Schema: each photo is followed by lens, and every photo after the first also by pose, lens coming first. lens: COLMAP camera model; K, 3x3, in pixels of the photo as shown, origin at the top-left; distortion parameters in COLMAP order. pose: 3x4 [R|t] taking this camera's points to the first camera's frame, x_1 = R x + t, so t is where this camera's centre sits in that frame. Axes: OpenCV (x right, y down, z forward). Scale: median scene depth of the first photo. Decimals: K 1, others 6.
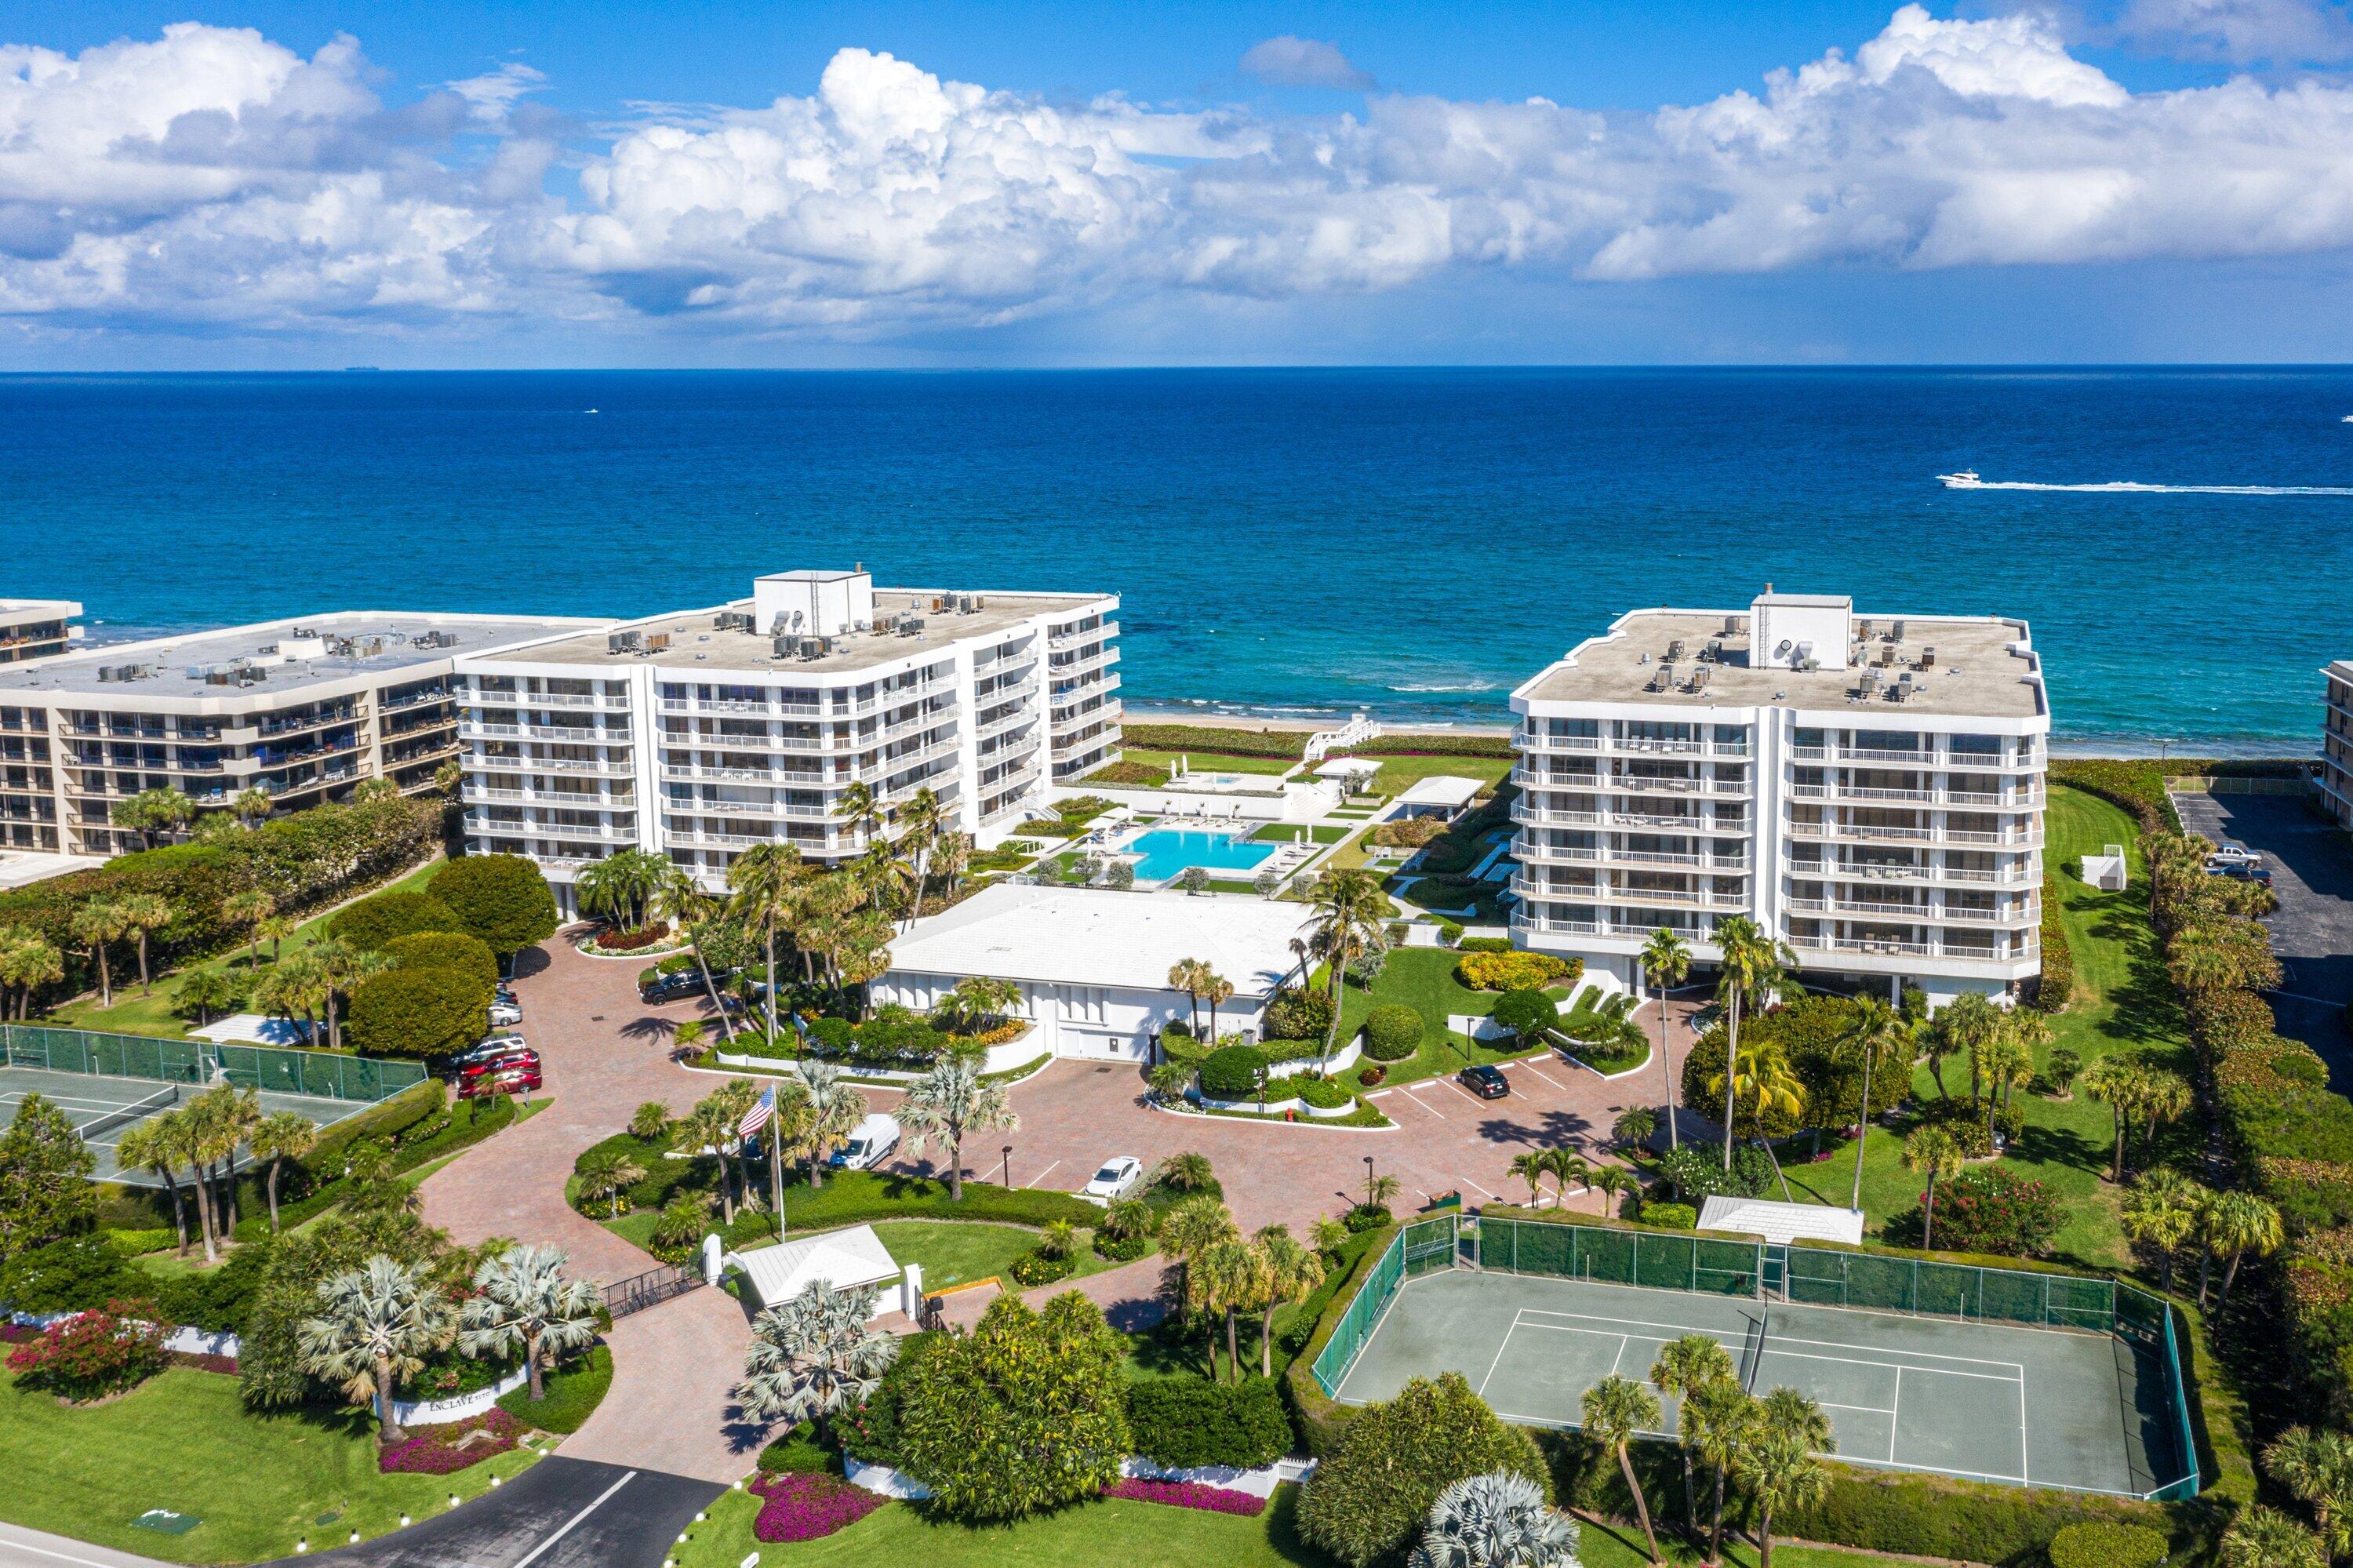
lens RADIAL K [[2419.8, 0, 1176.5], [0, 2419.8, 784.0], [0, 0, 1]] dist [-0.008719, -0.077686]
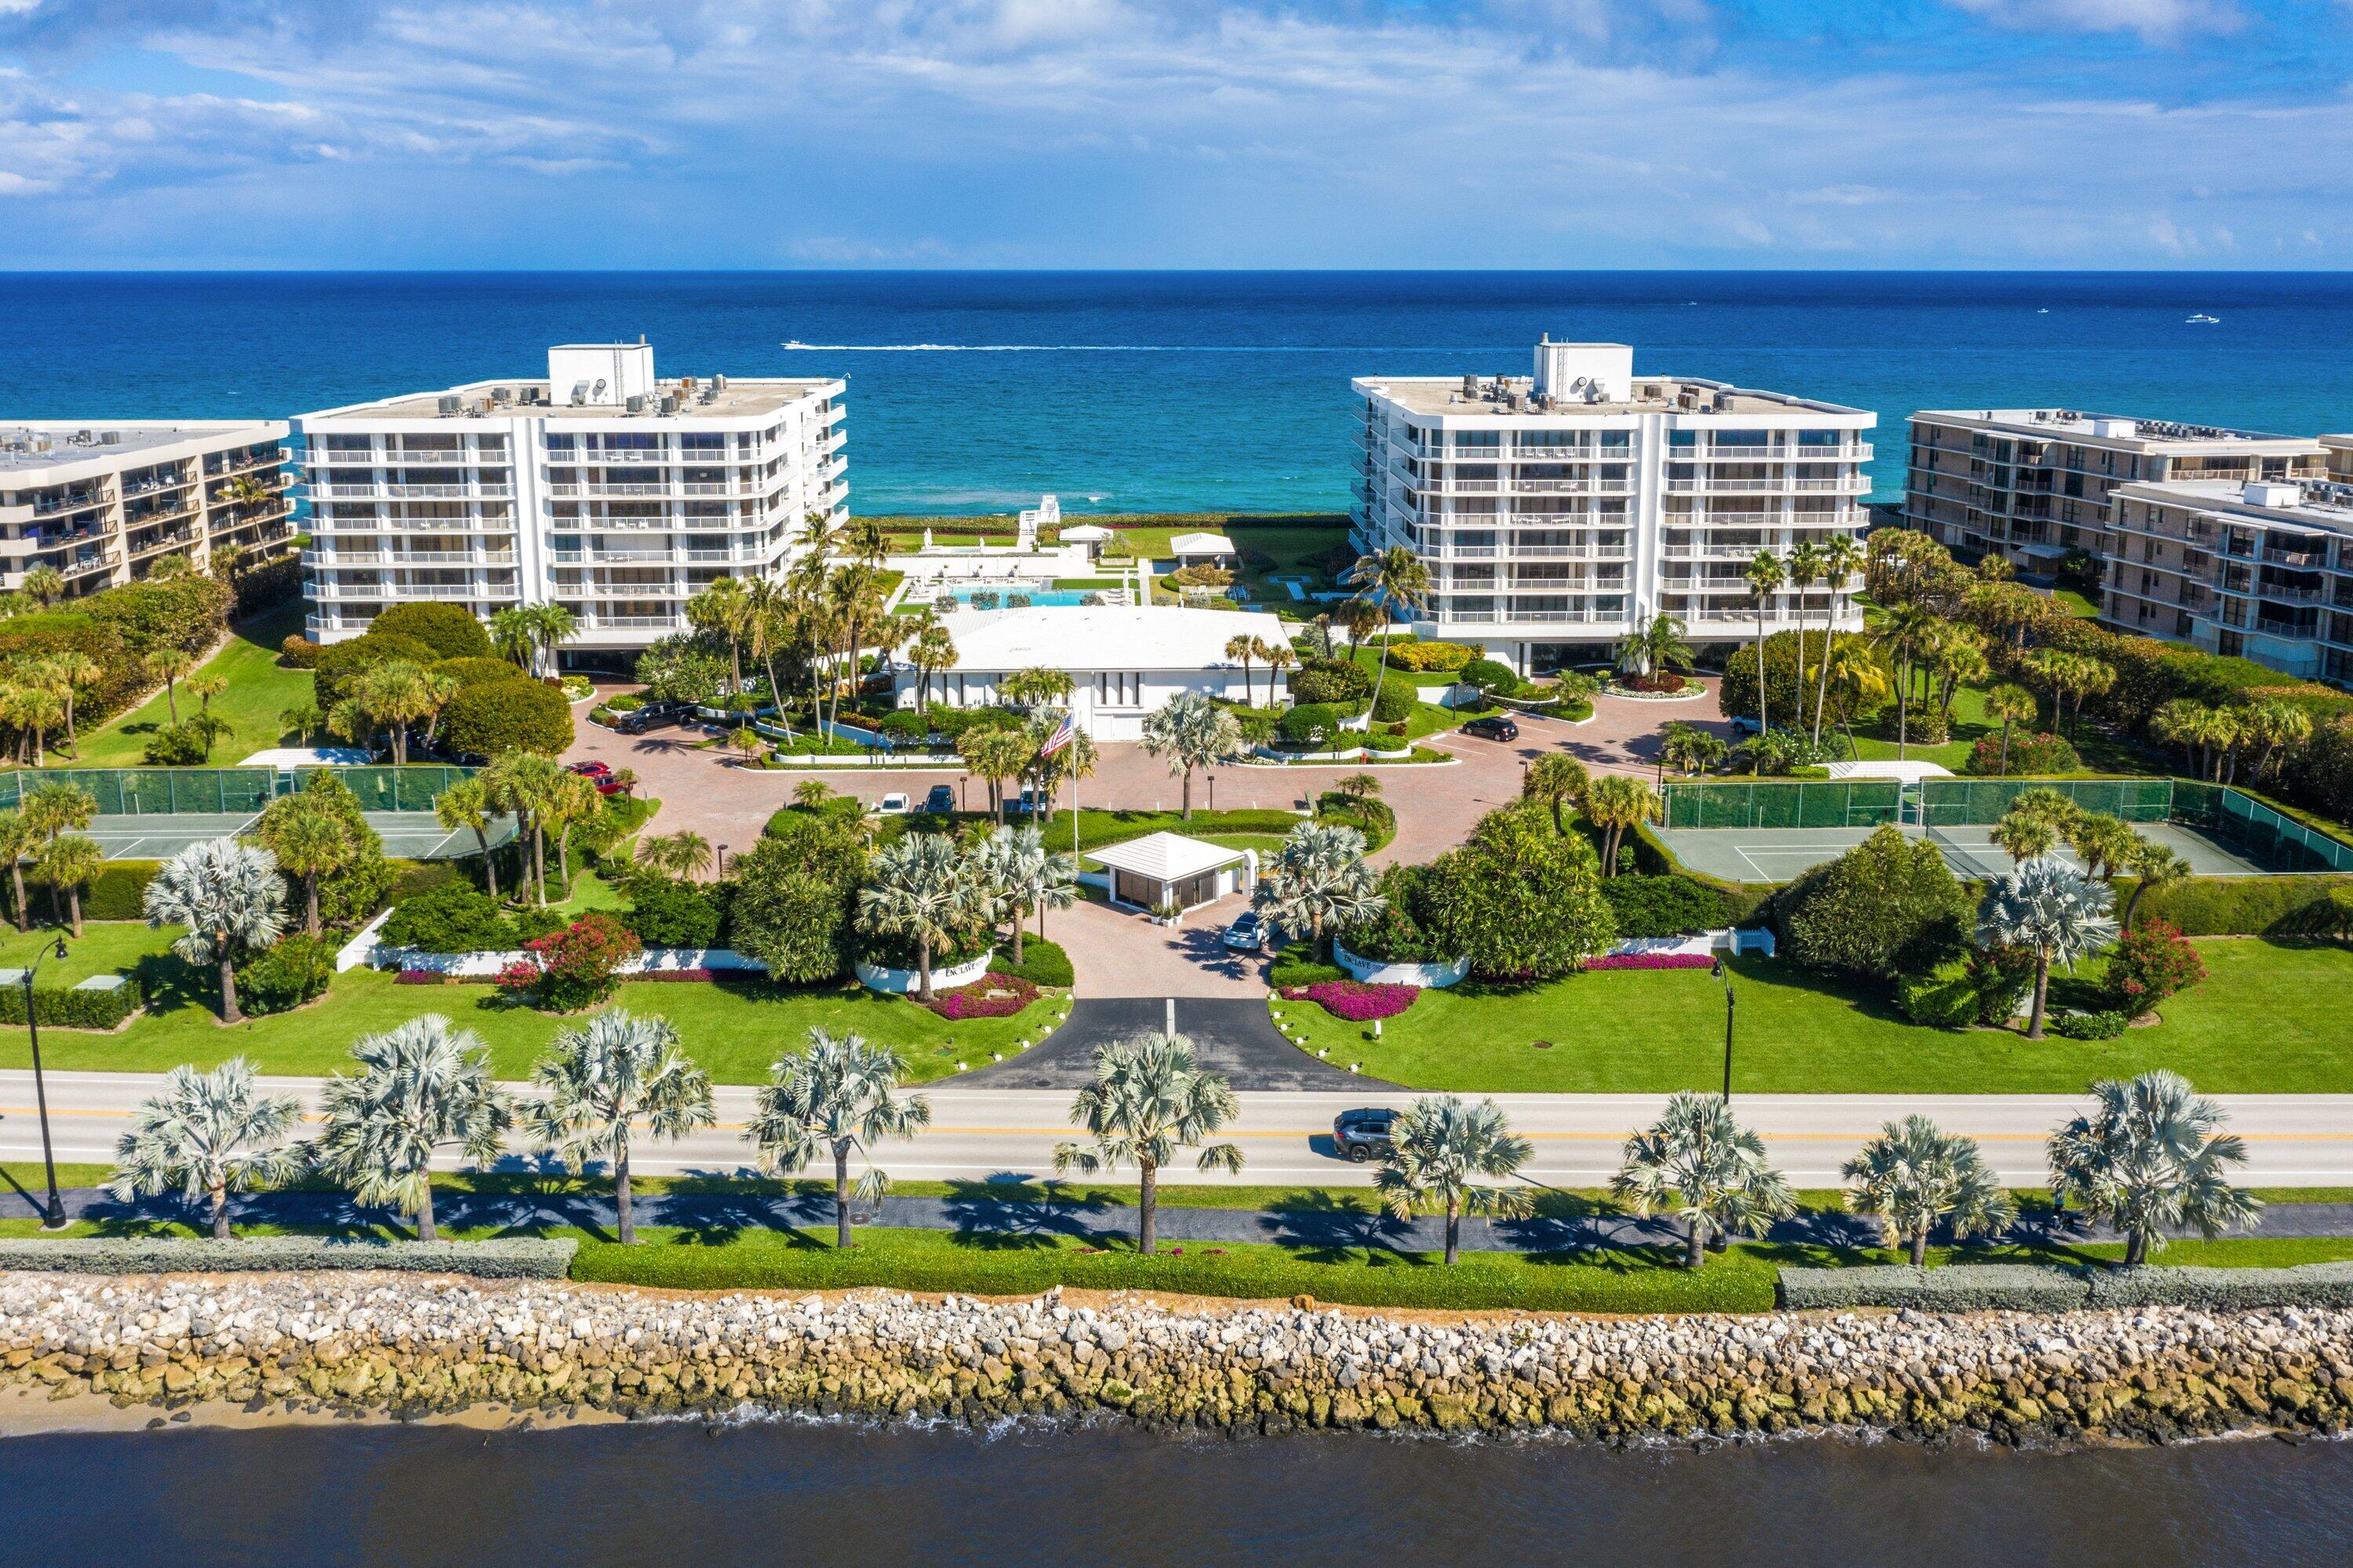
lens RADIAL K [[2419.8, 0, 1176.5], [0, 2419.8, 784.0], [0, 0, 1]] dist [-0.008719, -0.077686]
pose [[0.943232, -0.058598, 0.326924, -0.317655], [0.046902, 0.997950, 0.043552, 0.074715], [-0.328806, -0.025746, 0.944046, -0.030525]]
